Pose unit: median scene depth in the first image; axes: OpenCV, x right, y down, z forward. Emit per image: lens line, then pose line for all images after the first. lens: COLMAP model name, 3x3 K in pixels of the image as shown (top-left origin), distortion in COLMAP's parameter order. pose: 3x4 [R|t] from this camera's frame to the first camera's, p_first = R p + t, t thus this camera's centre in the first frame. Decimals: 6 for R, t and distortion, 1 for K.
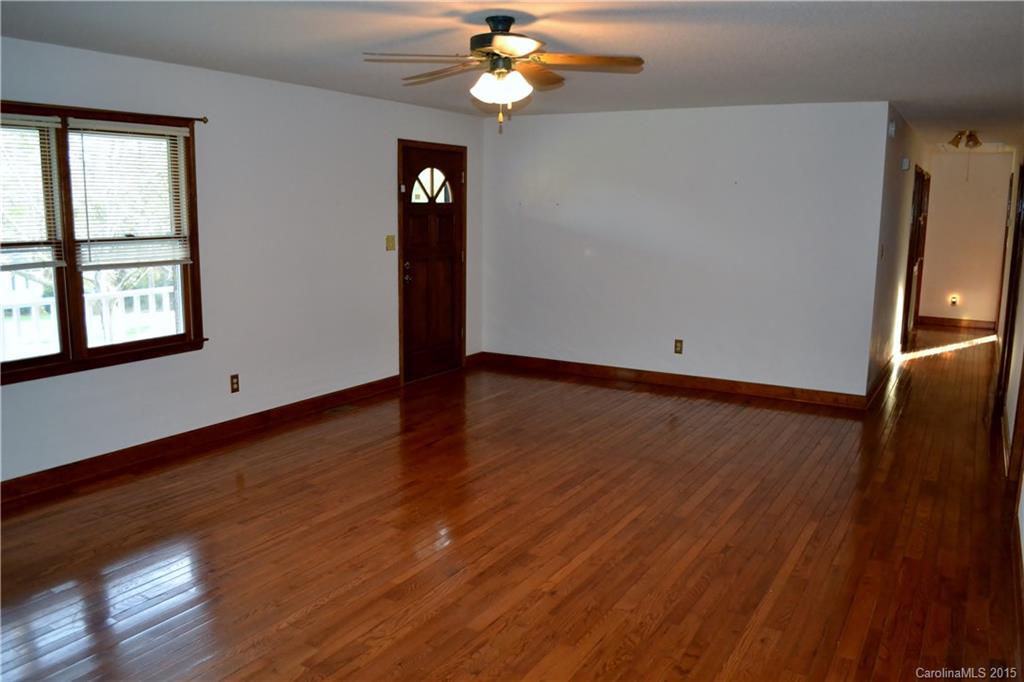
lens RADIAL K [[827.9, 0, 513.6], [0, 827.9, 340.8], [0, 0, 1]] dist [-0.075913, -0.010561]
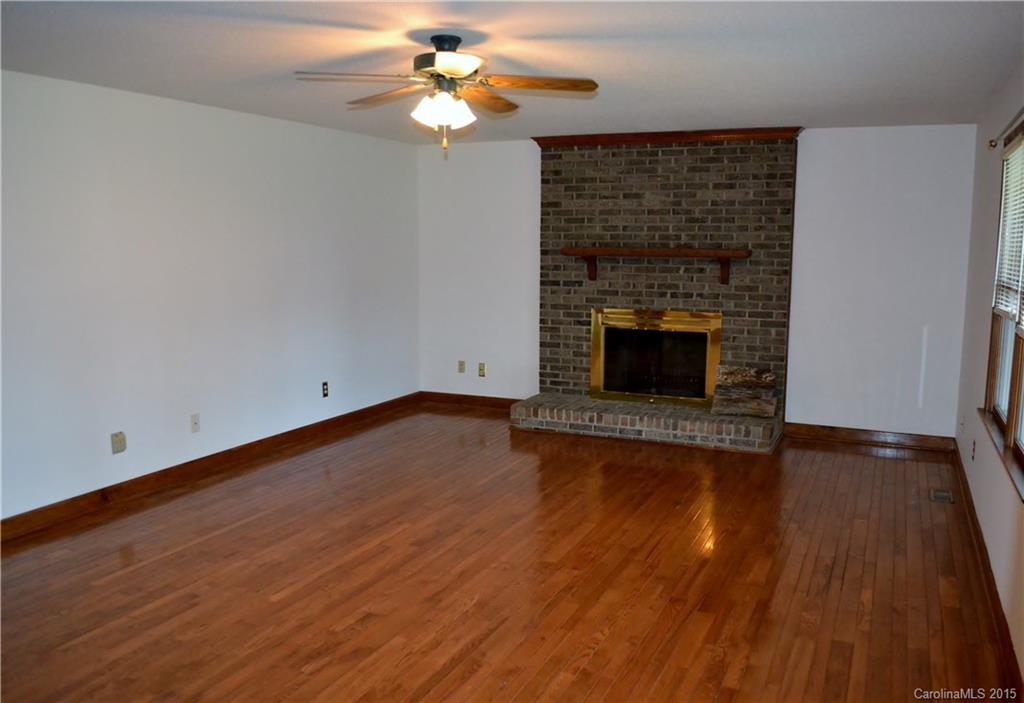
lens RADIAL K [[845.7, 0, 515.2], [0, 845.7, 358.6], [0, 0, 1]] dist [-0.082575, 0.004290]
pose [[-0.995252, -0.004287, -0.097232, -0.002096], [-0.032824, 0.955286, 0.293855, -0.274017], [0.091625, 0.295652, -0.950892, 1.703065]]
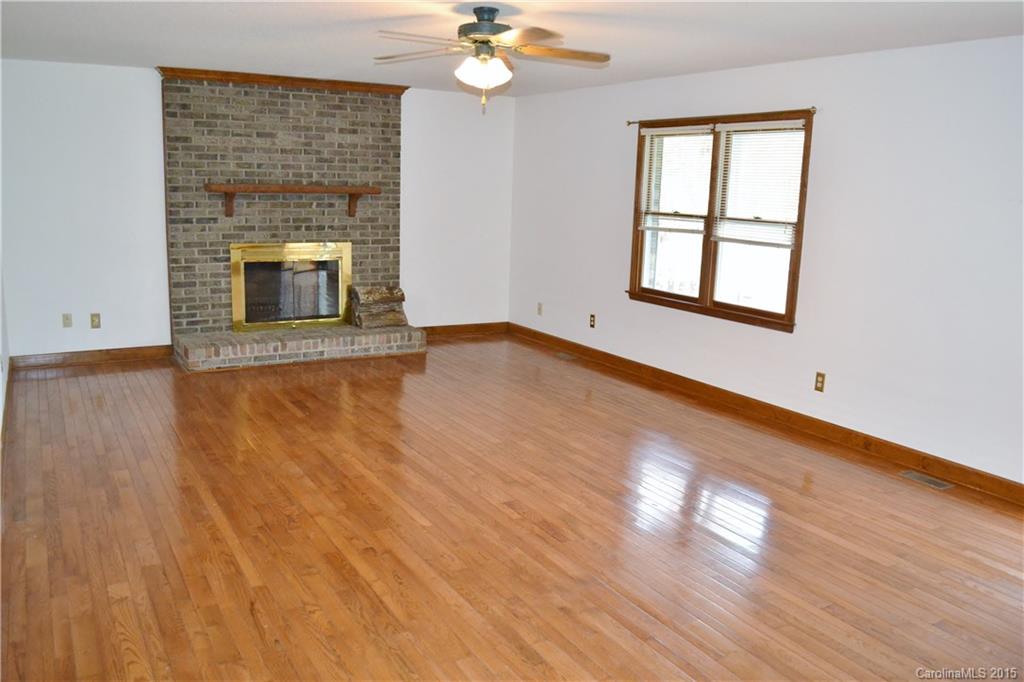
lens RADIAL K [[827.9, 0, 505.1], [0, 827.9, 342.9], [0, 0, 1]] dist [-0.075913, -0.010561]
pose [[-0.498182, 0.137638, -0.856078, 0.815419], [-0.173644, 0.951482, 0.254027, -0.211630], [0.849507, 0.275205, -0.450111, 1.377965]]
